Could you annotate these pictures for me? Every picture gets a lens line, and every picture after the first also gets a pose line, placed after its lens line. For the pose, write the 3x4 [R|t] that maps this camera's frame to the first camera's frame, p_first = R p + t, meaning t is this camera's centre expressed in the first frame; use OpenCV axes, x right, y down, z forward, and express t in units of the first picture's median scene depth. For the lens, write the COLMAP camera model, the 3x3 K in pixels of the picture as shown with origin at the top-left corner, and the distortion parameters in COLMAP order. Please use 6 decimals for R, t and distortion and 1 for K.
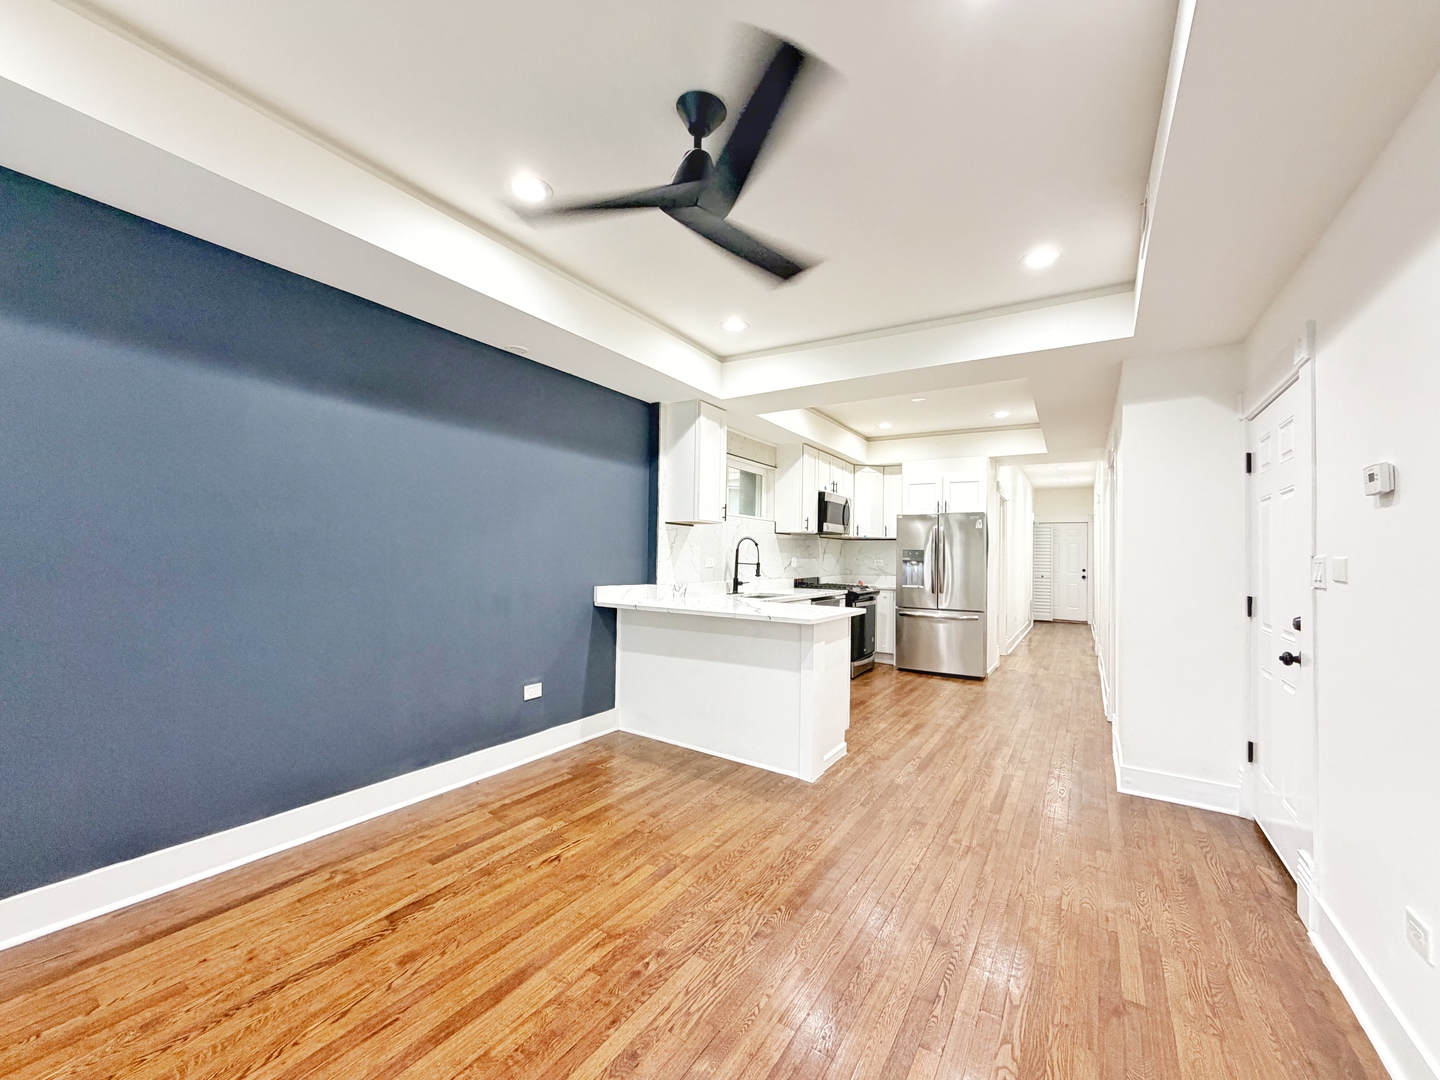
lens RADIAL K [[576.6, 0, 713.7], [0, 576.6, 542.9], [0, 0, 1]] dist [0.000418, 0.000553]
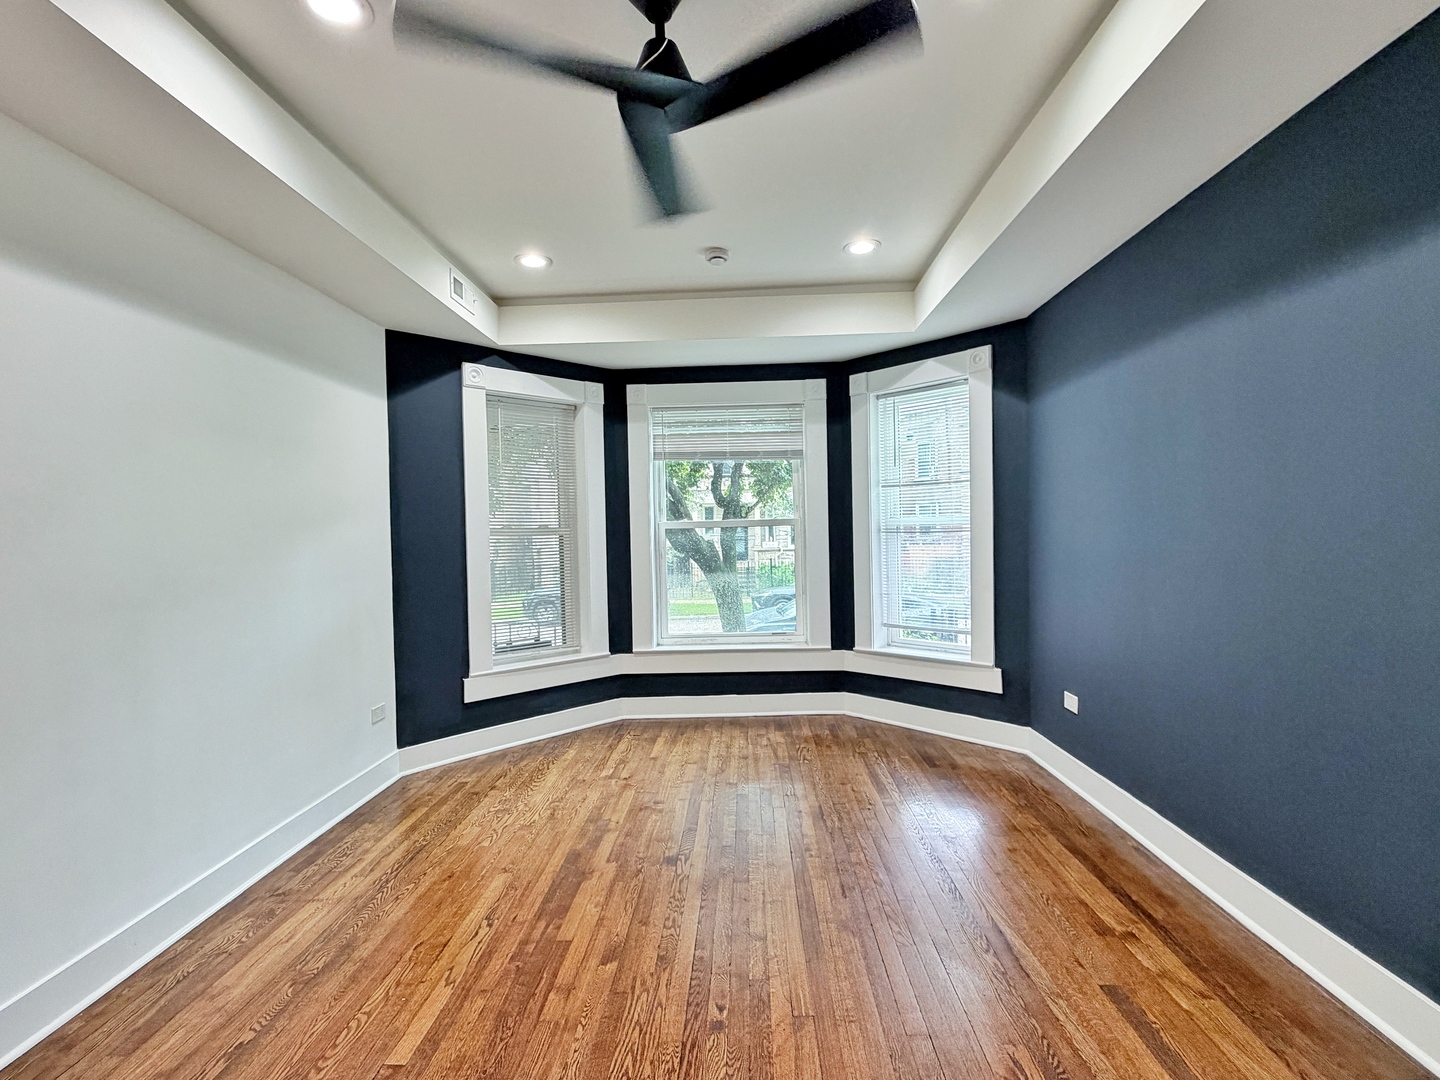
lens RADIAL K [[674.5, 0, 717.5], [0, 674.5, 541.0], [0, 0, 1]] dist [-0.001865, 0.000105]
pose [[-0.855712, 0.009228, -0.517370, 0.145681], [0.019305, 0.999714, -0.014099, 0.013094], [0.517092, -0.022052, -0.855646, 0.670496]]
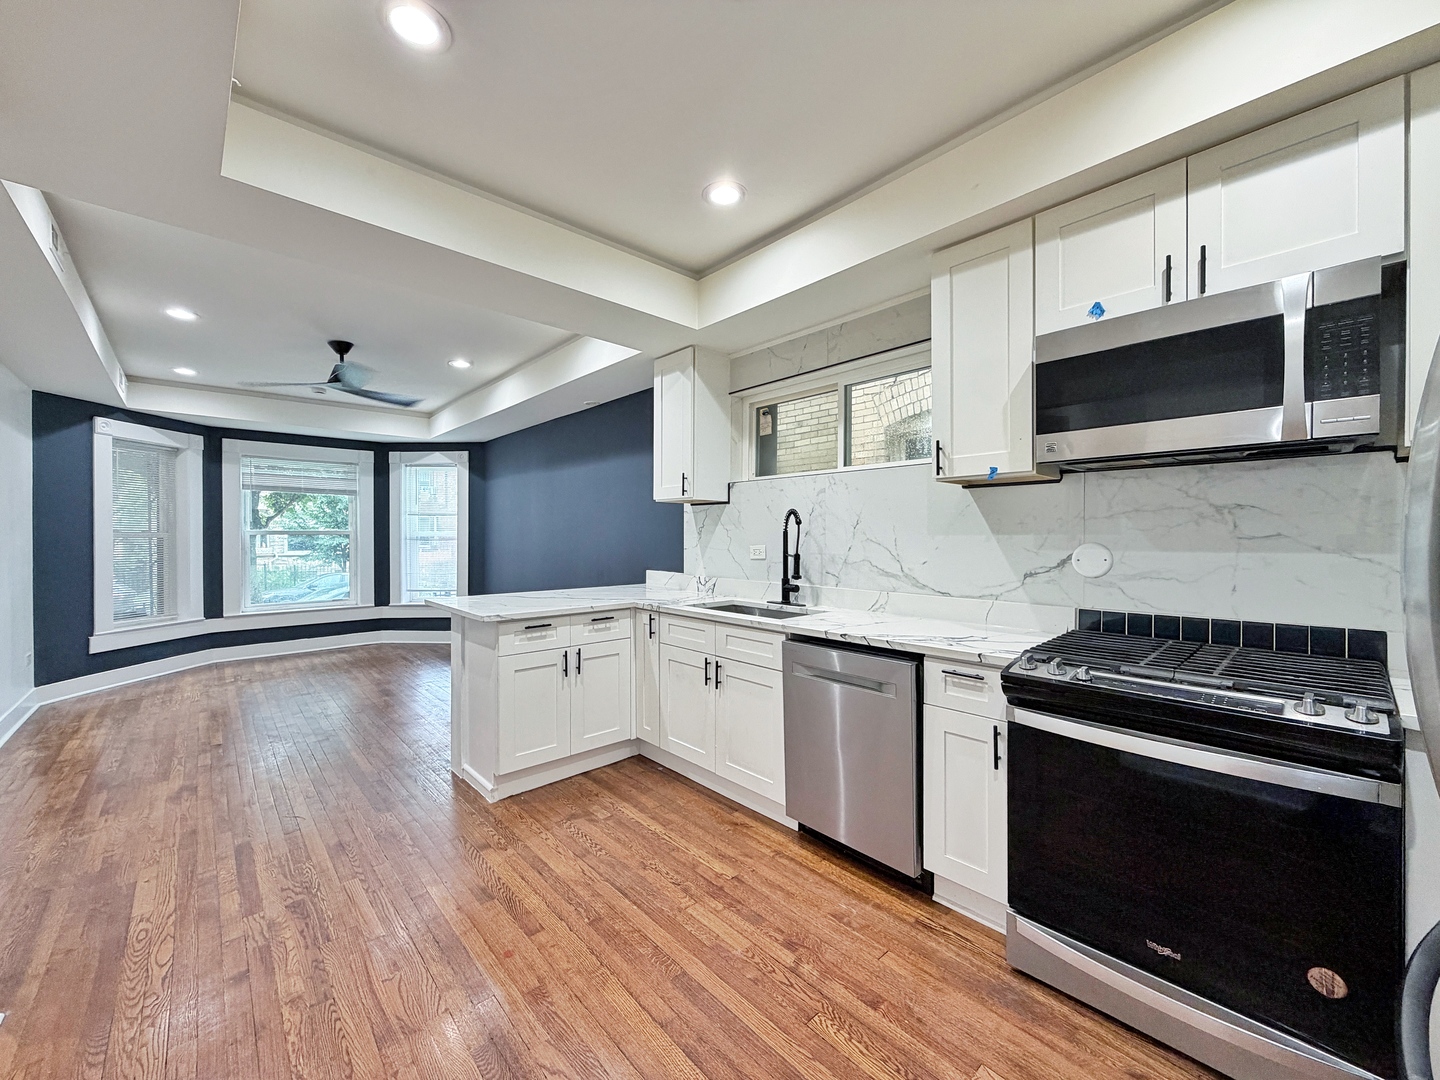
lens RADIAL K [[576.6, 0, 718.1], [0, 576.6, 541.3], [0, 0, 1]] dist [0.000418, 0.000553]
pose [[-0.249575, -0.009070, -0.968313, 0.648551], [0.017449, 0.999752, -0.013862, 0.028702], [0.968198, -0.020356, -0.249355, 1.084085]]
